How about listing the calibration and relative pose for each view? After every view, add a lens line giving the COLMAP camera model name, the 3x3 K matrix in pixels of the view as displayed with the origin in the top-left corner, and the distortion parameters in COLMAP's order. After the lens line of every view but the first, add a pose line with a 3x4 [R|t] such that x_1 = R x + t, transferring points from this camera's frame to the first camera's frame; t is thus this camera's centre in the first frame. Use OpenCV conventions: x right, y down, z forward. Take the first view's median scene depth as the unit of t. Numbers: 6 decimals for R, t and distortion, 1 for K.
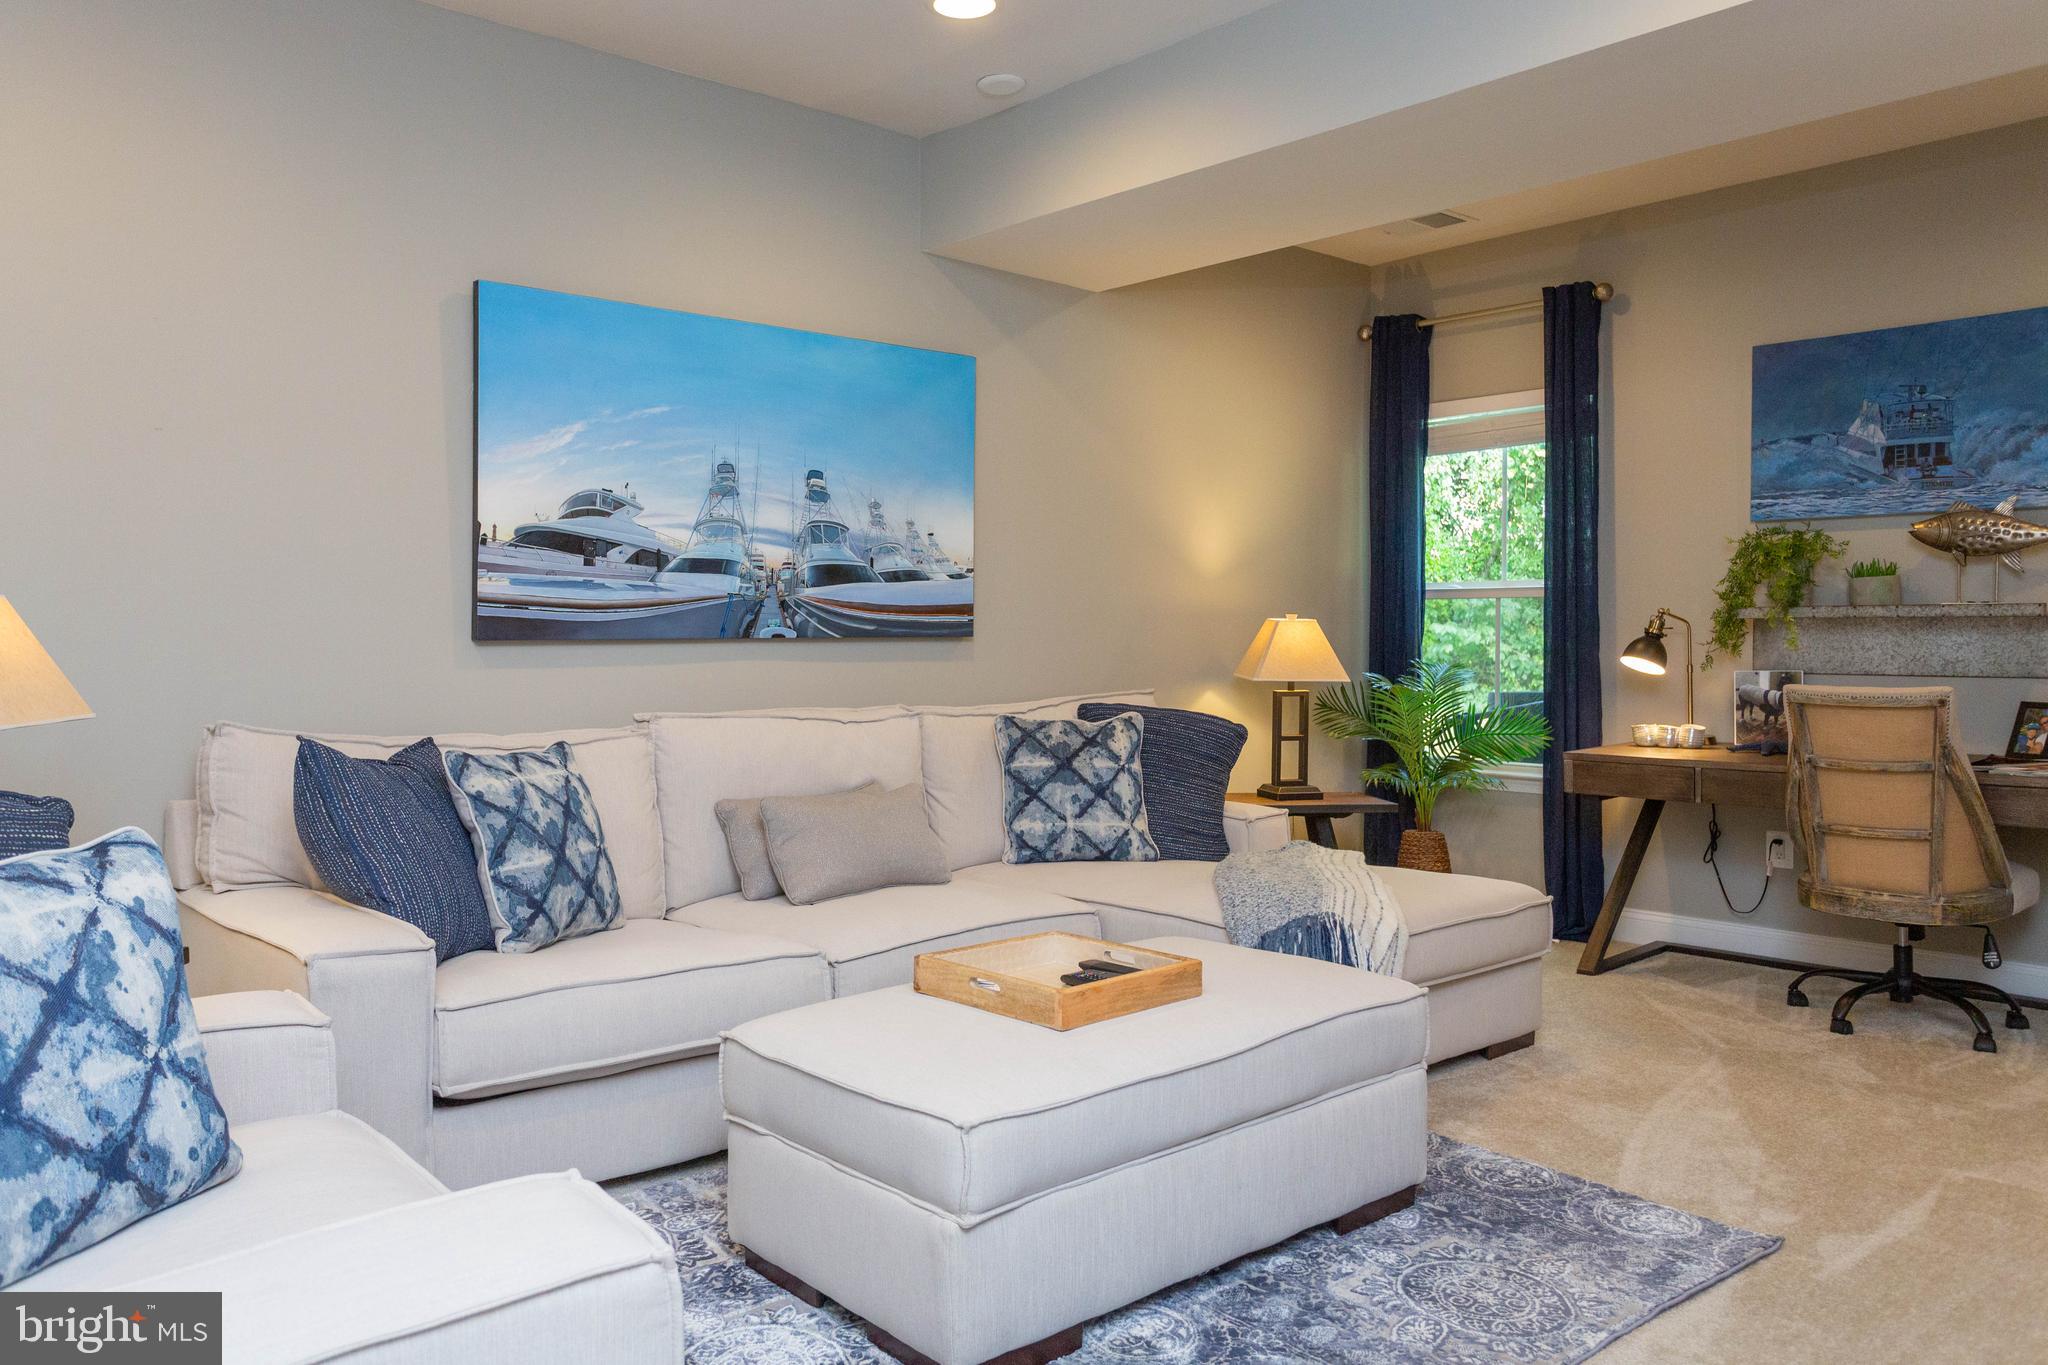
lens RADIAL K [[1498.8, 0, 966.7], [0, 1498.8, 661.9], [0, 0, 1]] dist [-0.007424, 0.002789]
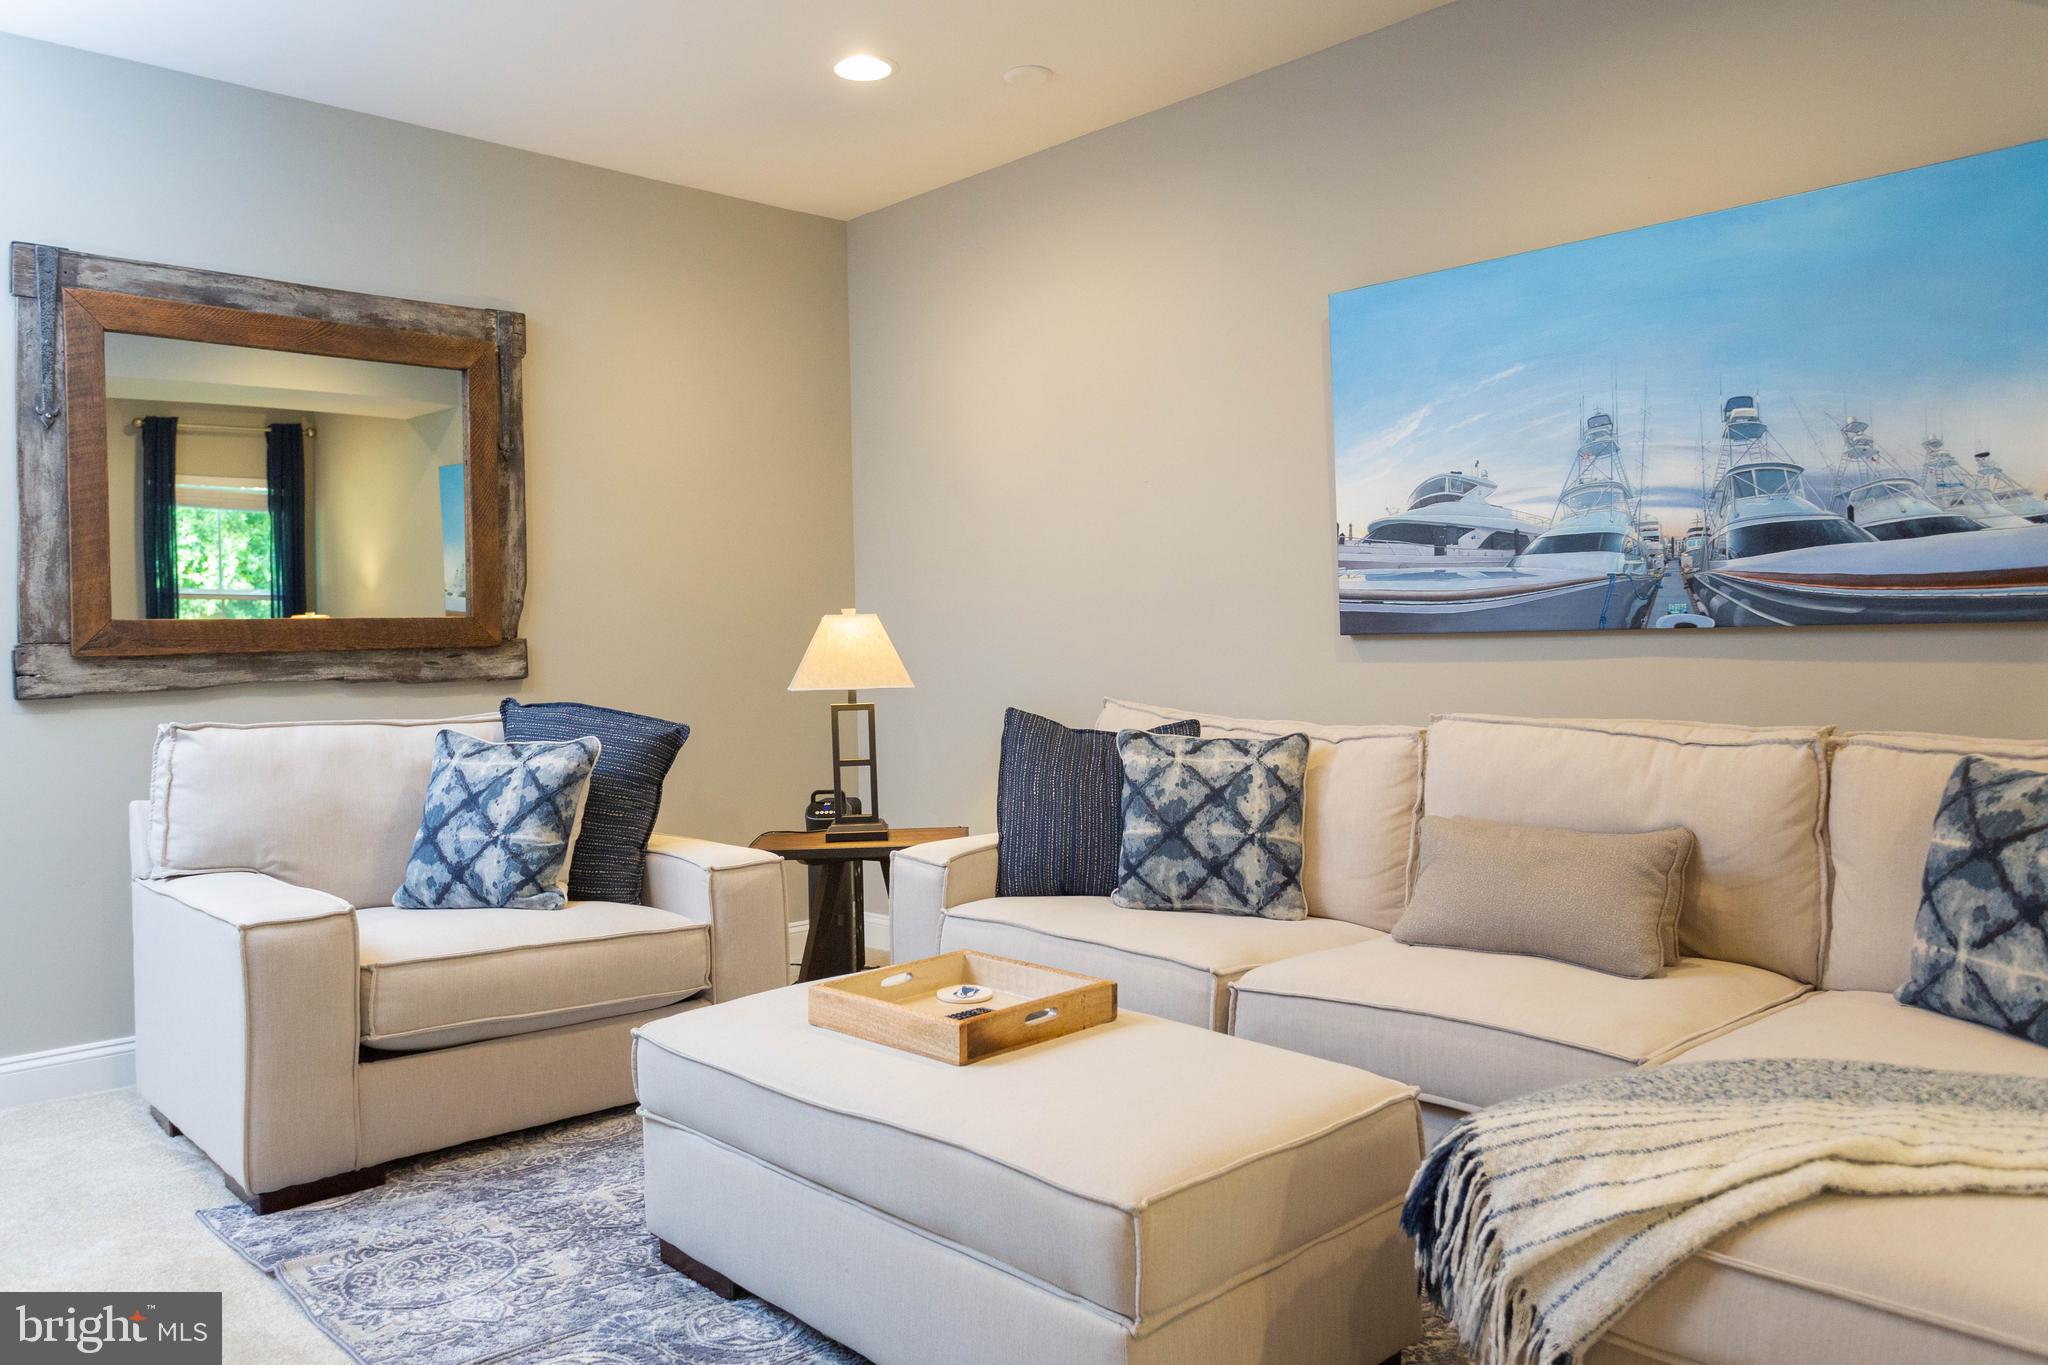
lens RADIAL K [[1498.8, 0, 1019.8], [0, 1498.8, 673.6], [0, 0, 1]] dist [-0.007424, 0.002789]
pose [[0.034001, 0.023343, -0.999149, 0.641535], [-0.002817, 0.999725, 0.023261, -0.009893], [0.999418, 0.002023, 0.034057, 0.655099]]
